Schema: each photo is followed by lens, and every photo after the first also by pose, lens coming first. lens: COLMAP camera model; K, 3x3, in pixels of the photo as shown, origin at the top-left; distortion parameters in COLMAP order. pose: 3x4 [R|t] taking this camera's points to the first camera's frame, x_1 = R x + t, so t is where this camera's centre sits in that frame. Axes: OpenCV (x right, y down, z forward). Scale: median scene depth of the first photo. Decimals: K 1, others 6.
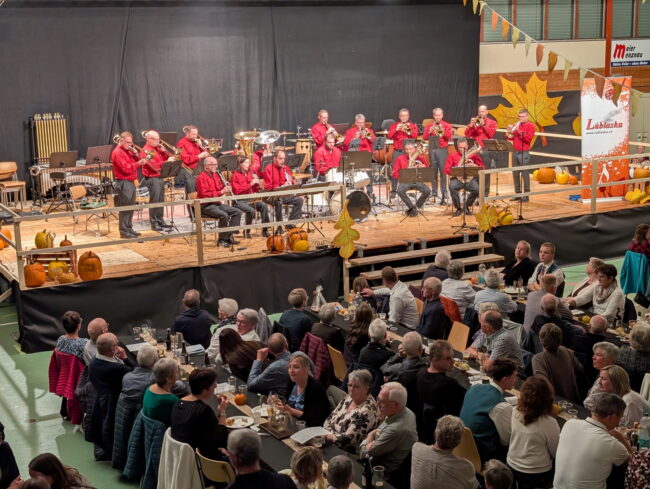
lens RADIAL K [[980.9, 0, 314.1], [0, 980.9, 243.9], [0, 0, 1]] dist [0.030251, -0.073136]
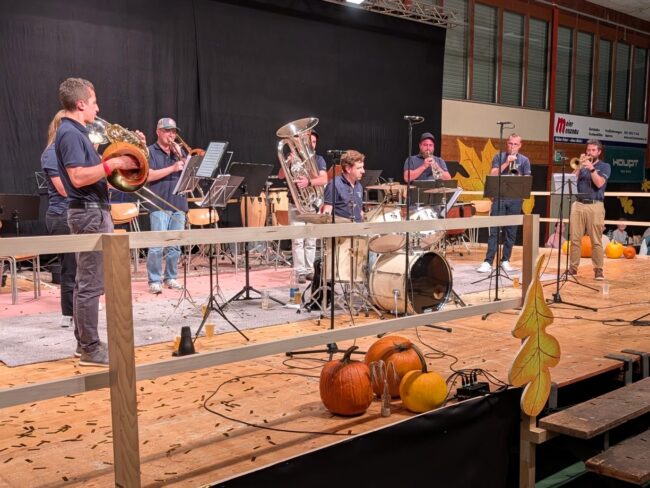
lens RADIAL K [[726.3, 0, 364.2], [0, 726.3, 265.8], [0, 0, 1]] dist [0.001330, -0.032418]
pose [[0.960992, -0.002612, 0.276565, -0.072462], [0.028020, 0.995730, -0.087958, -0.013493], [-0.275155, 0.092276, 0.956961, 0.540403]]
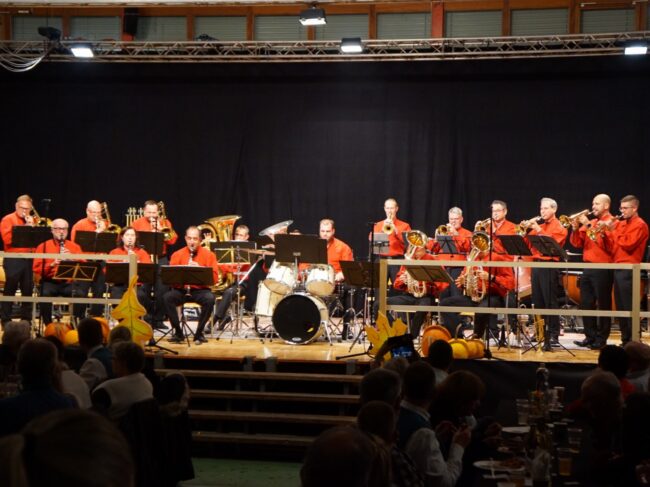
lens RADIAL K [[1182.3, 0, 325.0], [0, 1182.3, 243.5], [0, 0, 1]] dist [-0.007470, 0.066631]
pose [[0.780307, 0.027278, -0.624802, 0.452467], [-0.161821, 0.973832, -0.159579, 0.029395], [0.604099, 0.225626, 0.764302, 0.322244]]
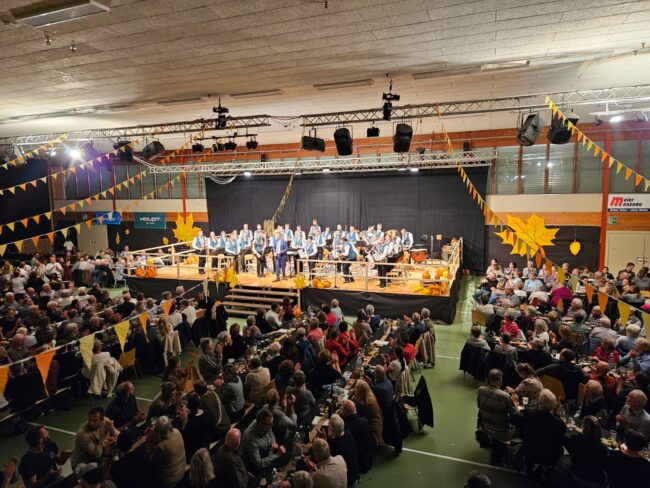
lens RADIAL K [[445.5, 0, 325.0], [0, 445.5, 244.0], [0, 0, 1]] dist [0.075929, -0.072602]
pose [[0.650369, 0.104477, -0.752399, 0.714001], [-0.149765, 0.988691, 0.007832, -0.096100], [0.744708, 0.107589, 0.658661, 0.309905]]
